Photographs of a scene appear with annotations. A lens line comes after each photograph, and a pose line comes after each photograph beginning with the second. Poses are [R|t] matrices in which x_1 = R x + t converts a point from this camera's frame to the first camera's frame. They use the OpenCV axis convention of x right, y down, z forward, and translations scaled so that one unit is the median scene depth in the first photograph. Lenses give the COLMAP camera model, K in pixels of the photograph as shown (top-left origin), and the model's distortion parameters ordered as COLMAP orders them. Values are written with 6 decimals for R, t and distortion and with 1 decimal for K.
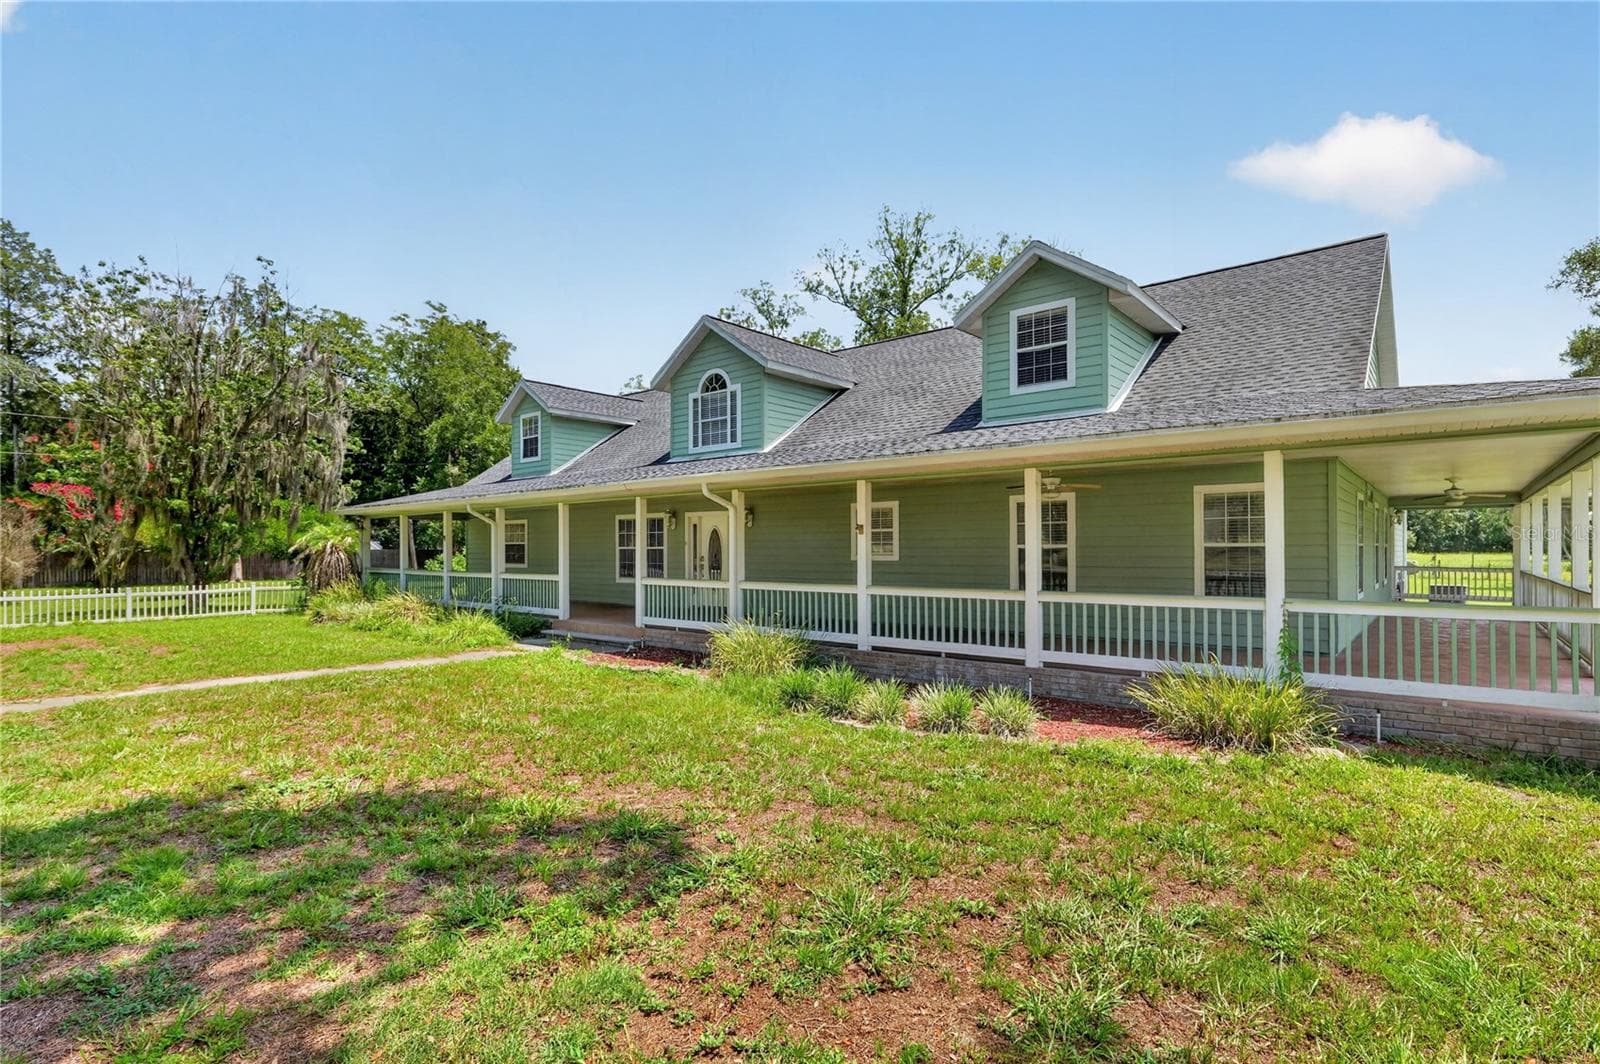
lens RADIAL K [[816.5, 0, 745.6], [0, 816.5, 544.6], [0, 0, 1]] dist [0.002042, 0.000841]
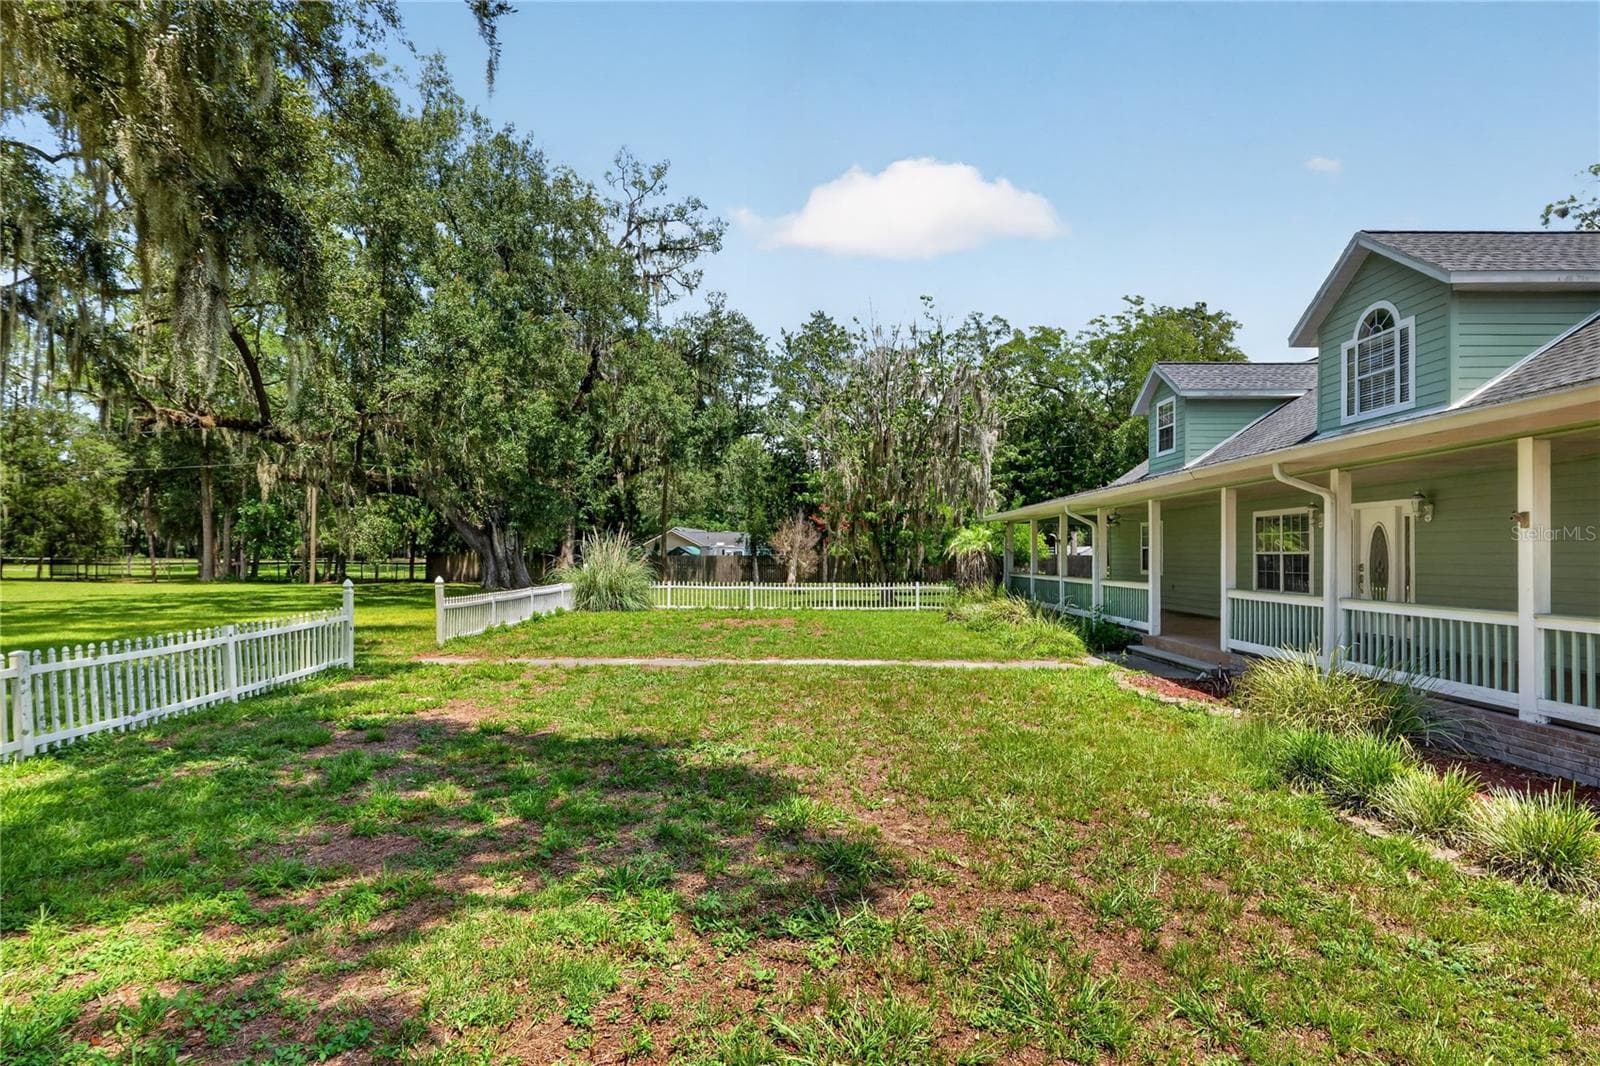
lens RADIAL K [[816.5, 0, 745.6], [0, 816.5, 545.6], [0, 0, 1]] dist [0.002042, 0.000841]
pose [[0.637653, -0.002779, -0.770319, 0.163220], [-0.003159, 0.999976, -0.006222, 0.004172], [0.770318, 0.006401, 0.637628, 0.118259]]
